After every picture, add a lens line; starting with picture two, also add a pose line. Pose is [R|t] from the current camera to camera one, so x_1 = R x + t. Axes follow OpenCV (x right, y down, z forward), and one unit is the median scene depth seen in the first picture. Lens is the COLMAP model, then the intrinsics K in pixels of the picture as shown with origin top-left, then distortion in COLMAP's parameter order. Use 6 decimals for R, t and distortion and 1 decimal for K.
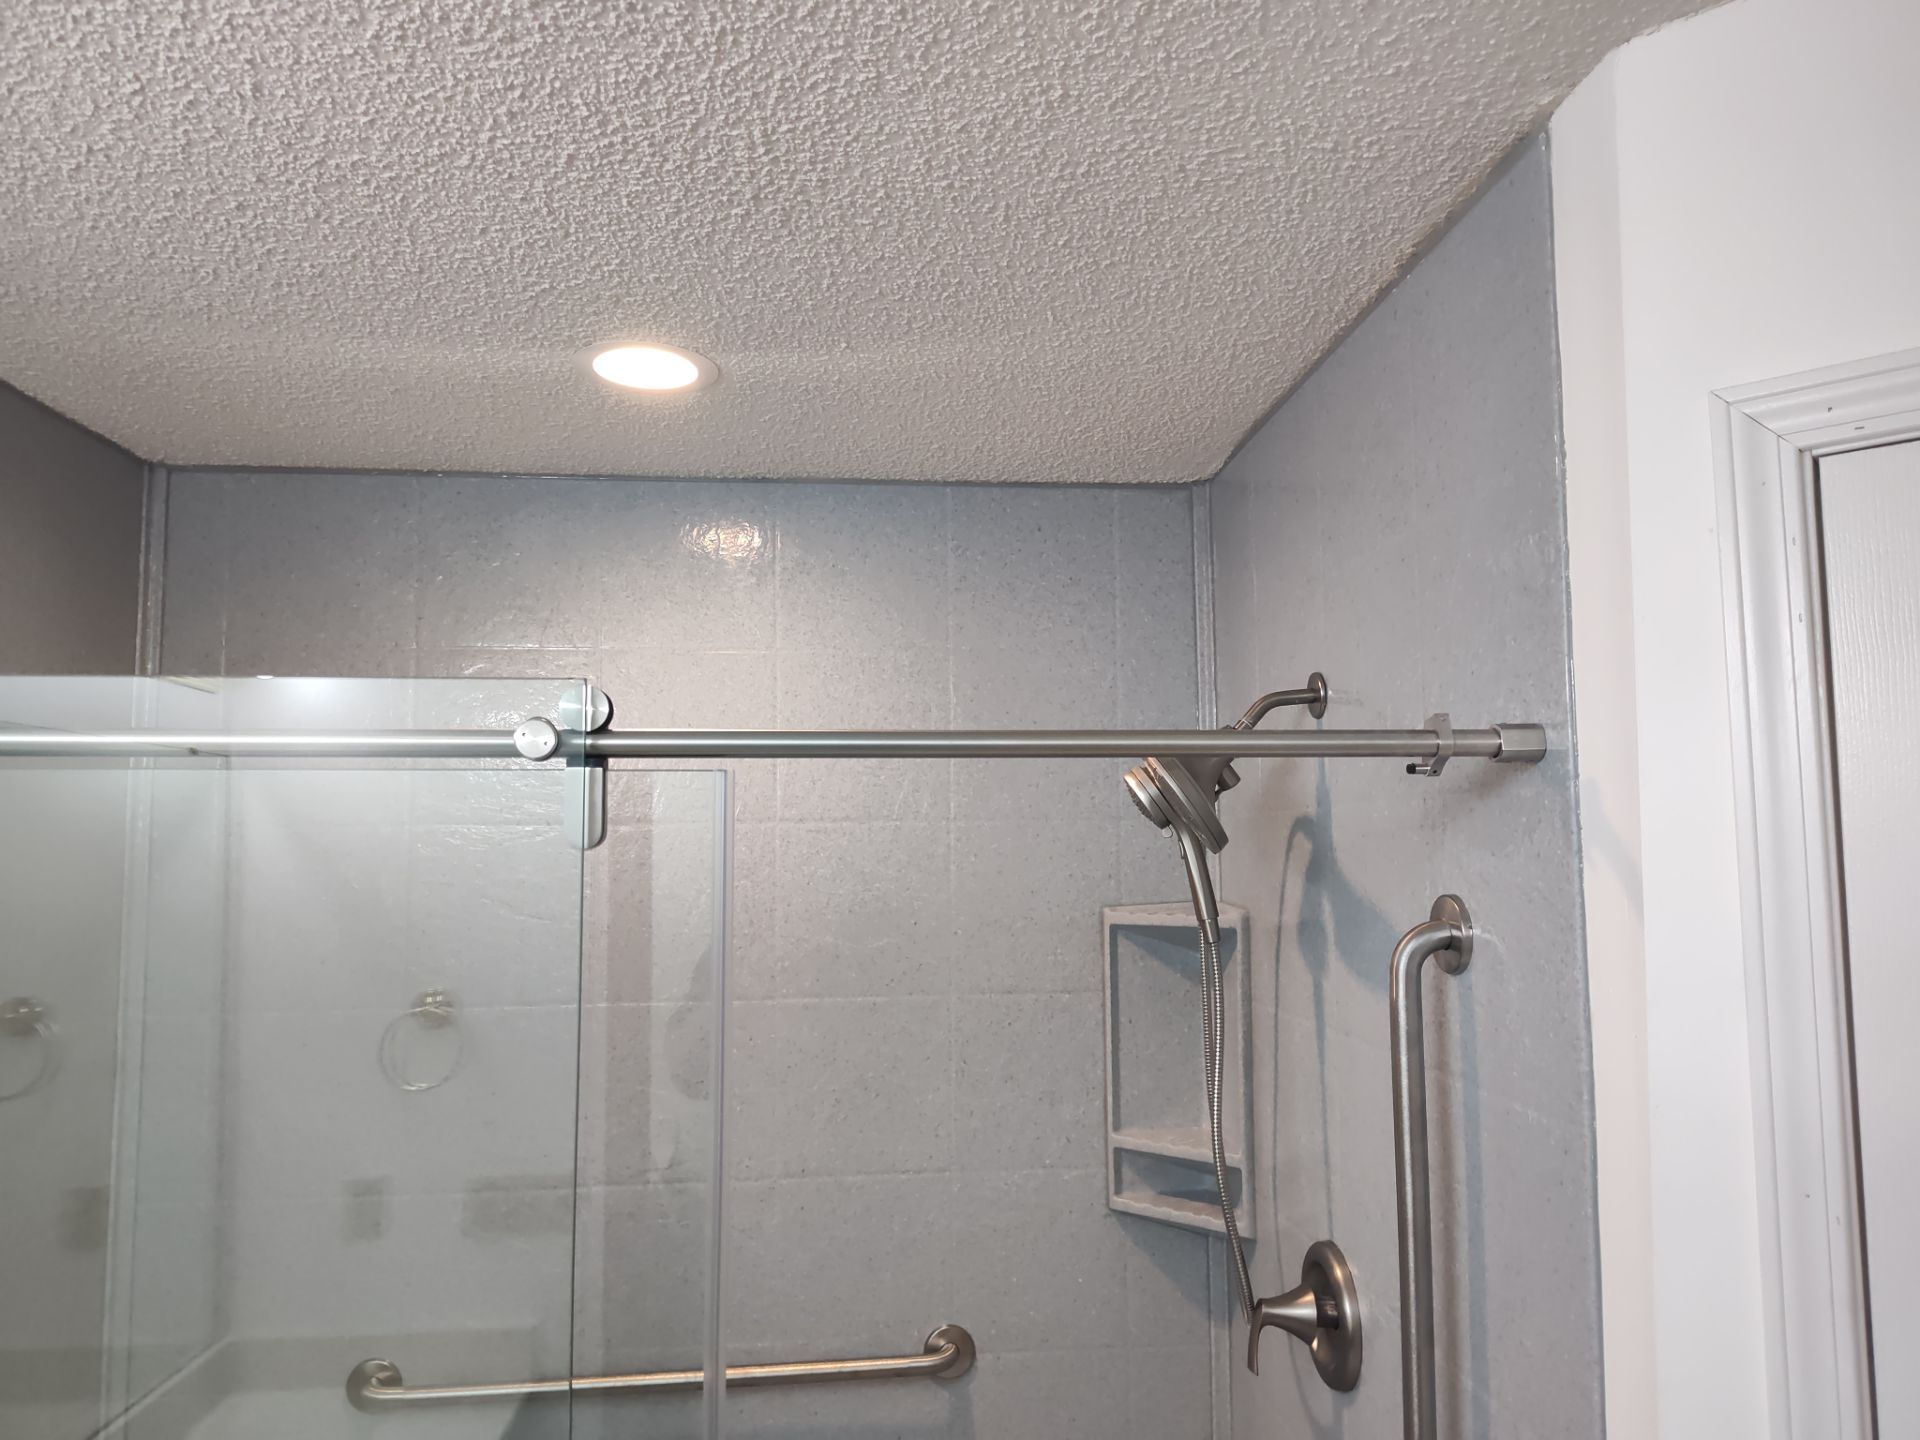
lens RADIAL K [[1322.9, 0, 977.6], [0, 1322.9, 758.2], [0, 0, 1]] dist [0.042219, -0.043895]
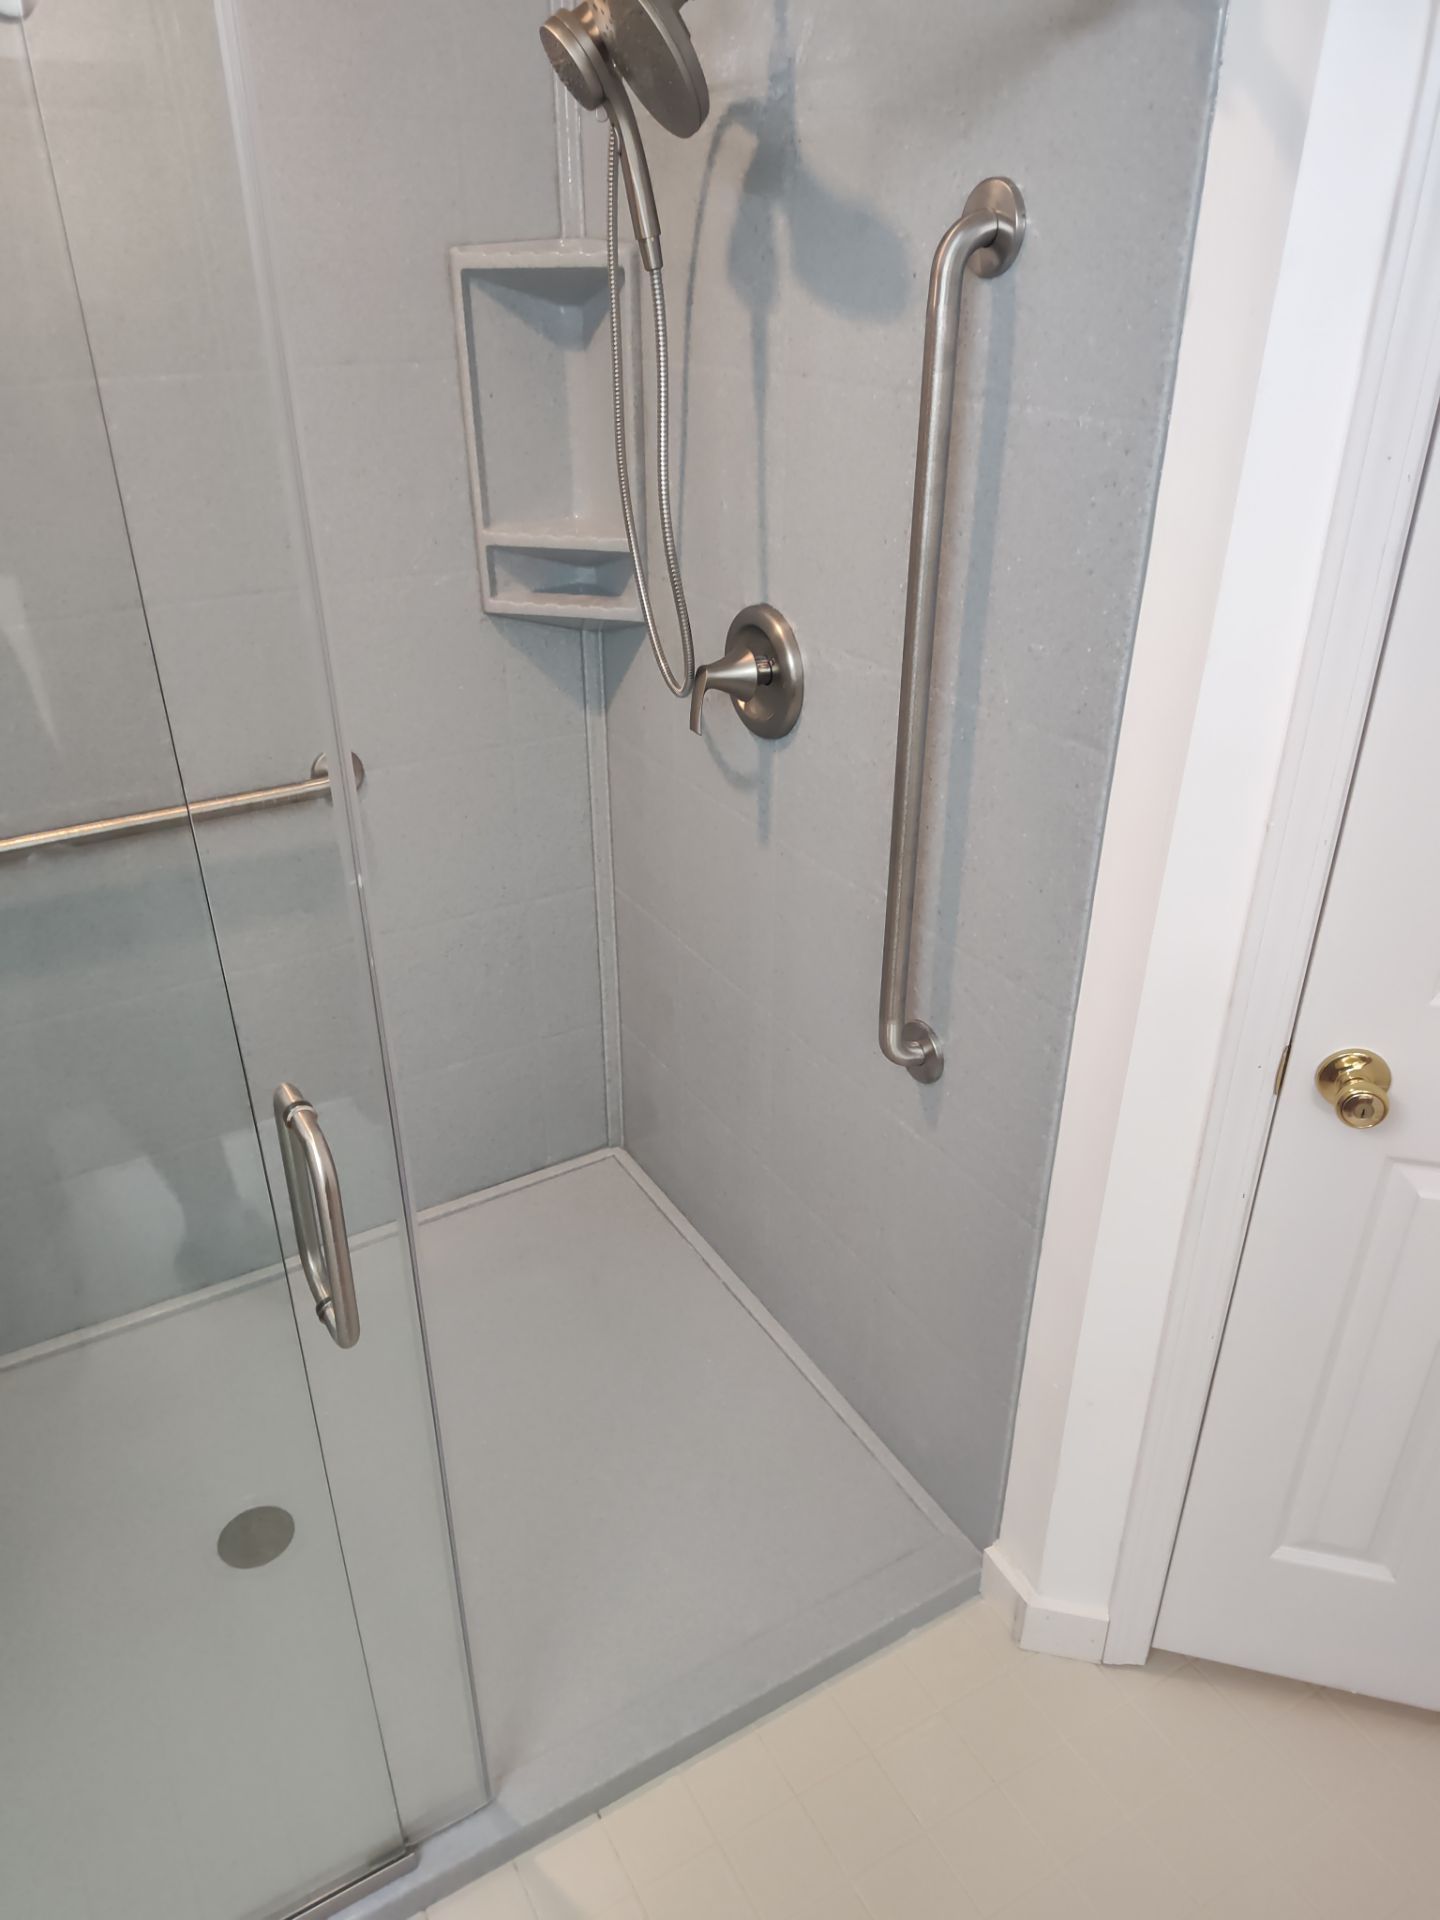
lens RADIAL K [[1322.9, 0, 700.2], [0, 1322.9, 994.3], [0, 0, 1]] dist [0.042219, -0.043895]
pose [[0.910501, -0.203160, 0.360160, -0.204318], [-0.026060, 0.841063, 0.540309, 0.067727], [-0.412686, -0.501338, 0.760494, 0.101762]]
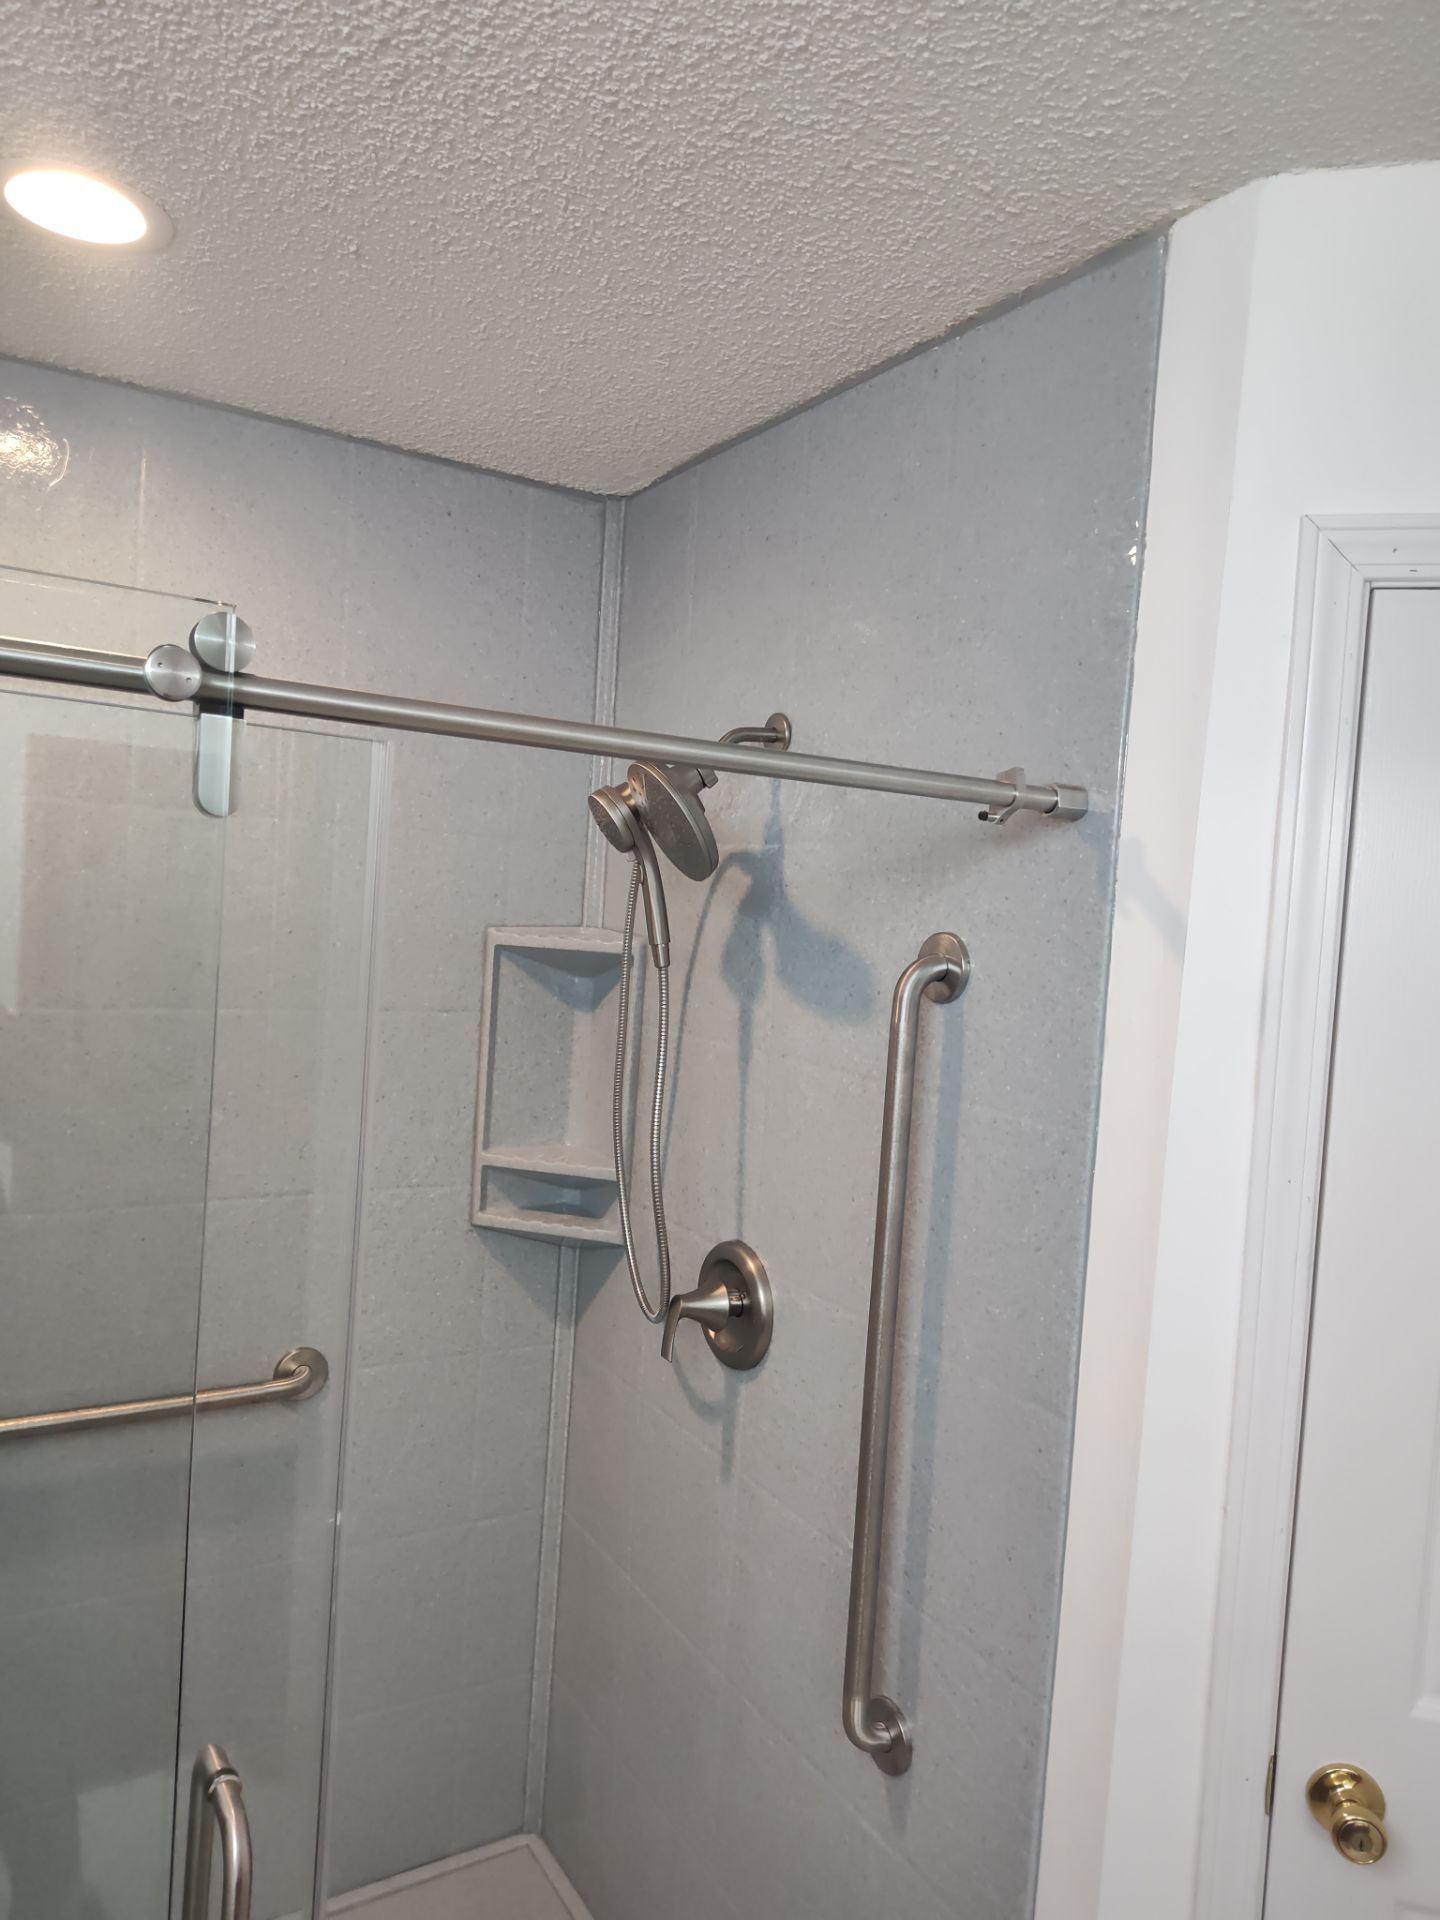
lens RADIAL K [[1322.9, 0, 712.8], [0, 1322.9, 967.5], [0, 0, 1]] dist [0.042219, -0.043895]
pose [[0.897850, 0.045289, 0.437966, -0.240011], [-0.103136, 0.988655, 0.109199, 0.024699], [-0.428052, -0.143215, 0.892335, 0.072186]]
